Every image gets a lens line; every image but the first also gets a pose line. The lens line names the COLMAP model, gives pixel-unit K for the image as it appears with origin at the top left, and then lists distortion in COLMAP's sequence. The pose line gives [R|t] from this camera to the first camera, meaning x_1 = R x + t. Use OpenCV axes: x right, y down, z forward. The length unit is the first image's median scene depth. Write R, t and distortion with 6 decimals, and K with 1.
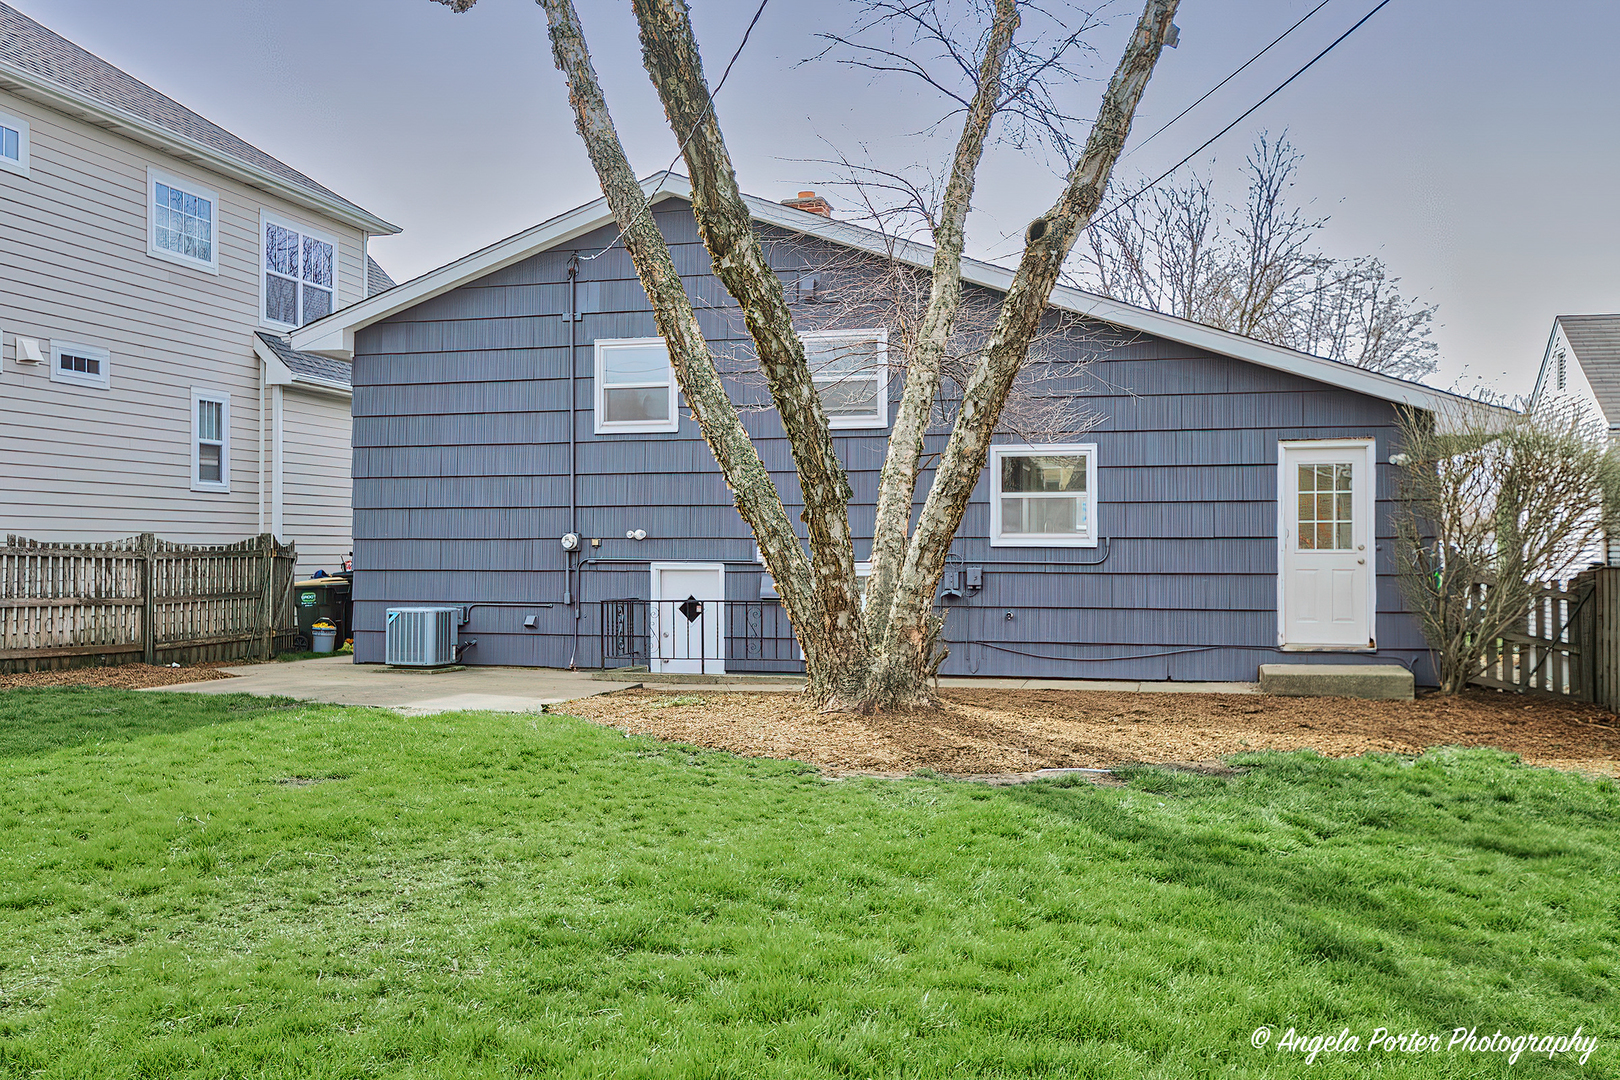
lens RADIAL K [[1521.5, 0, 810.0], [0, 1521.5, 540.0], [0, 0, 1]] dist [0.000675, -0.000441]
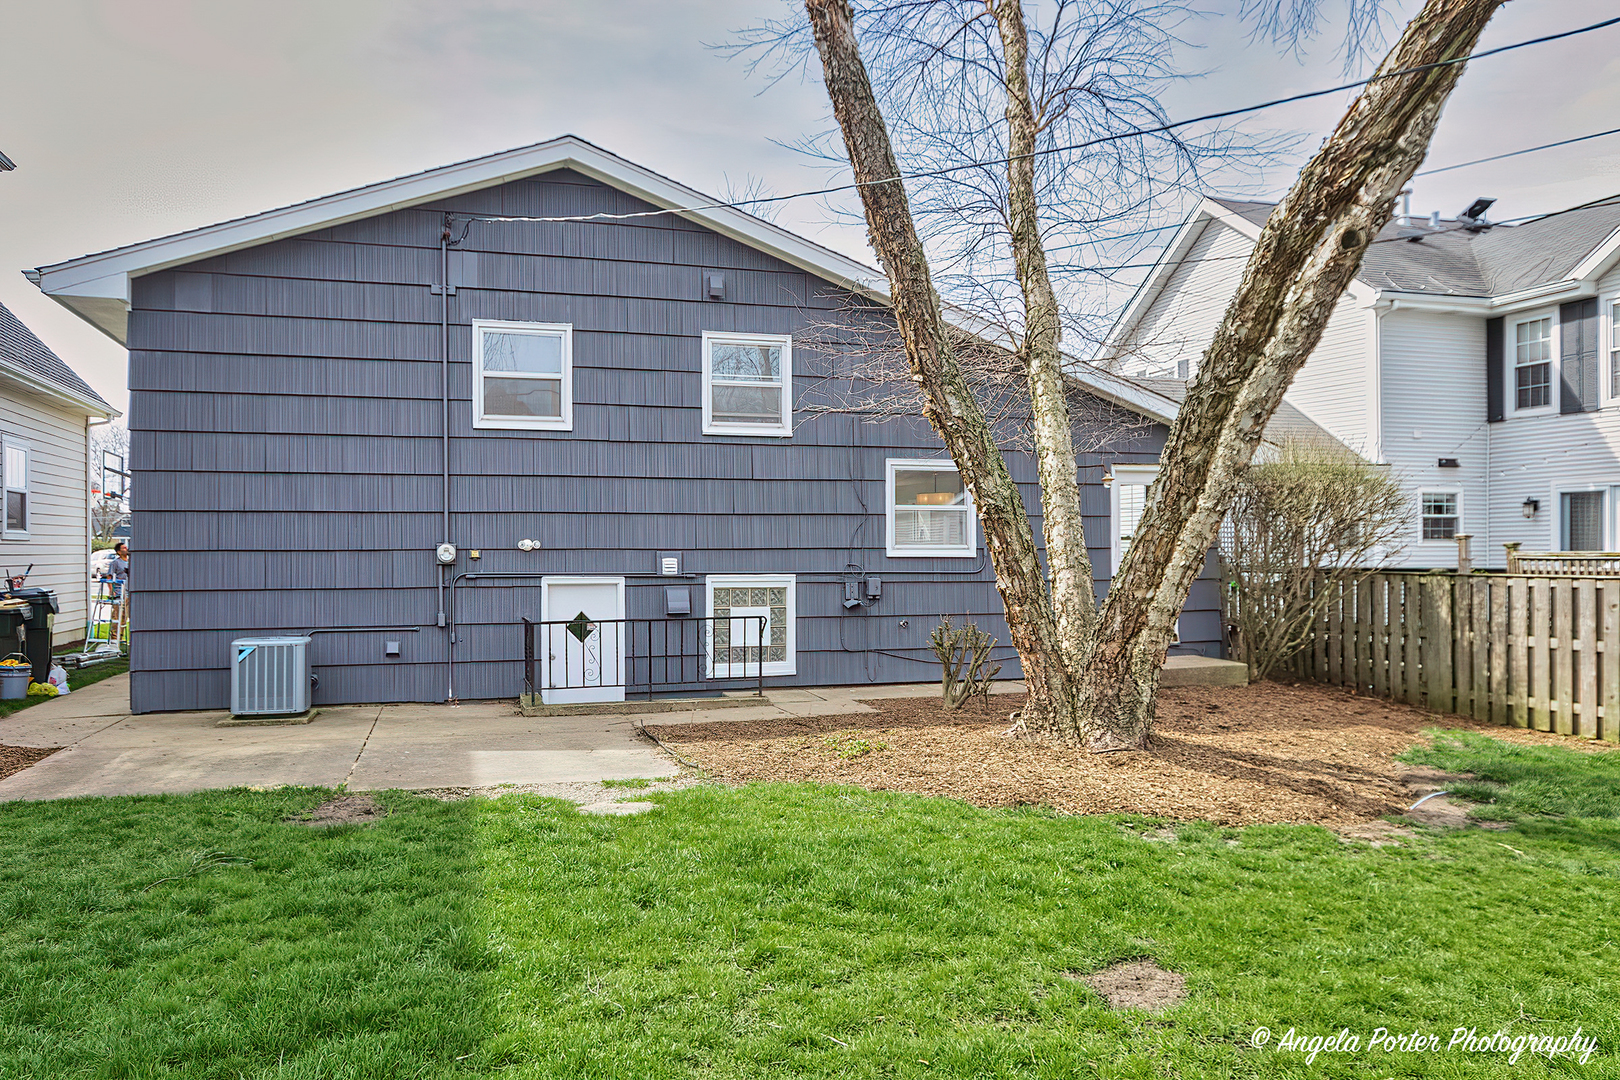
lens RADIAL K [[1203.8, 0, 810.0], [0, 1203.8, 540.0], [0, 0, 1]] dist [0.007785, 0.003895]
pose [[0.856193, 0.001788, 0.516653, -0.333310], [-0.002074, 0.999998, -0.000024, -0.006846], [-0.516652, -0.001051, 0.856195, 0.318472]]
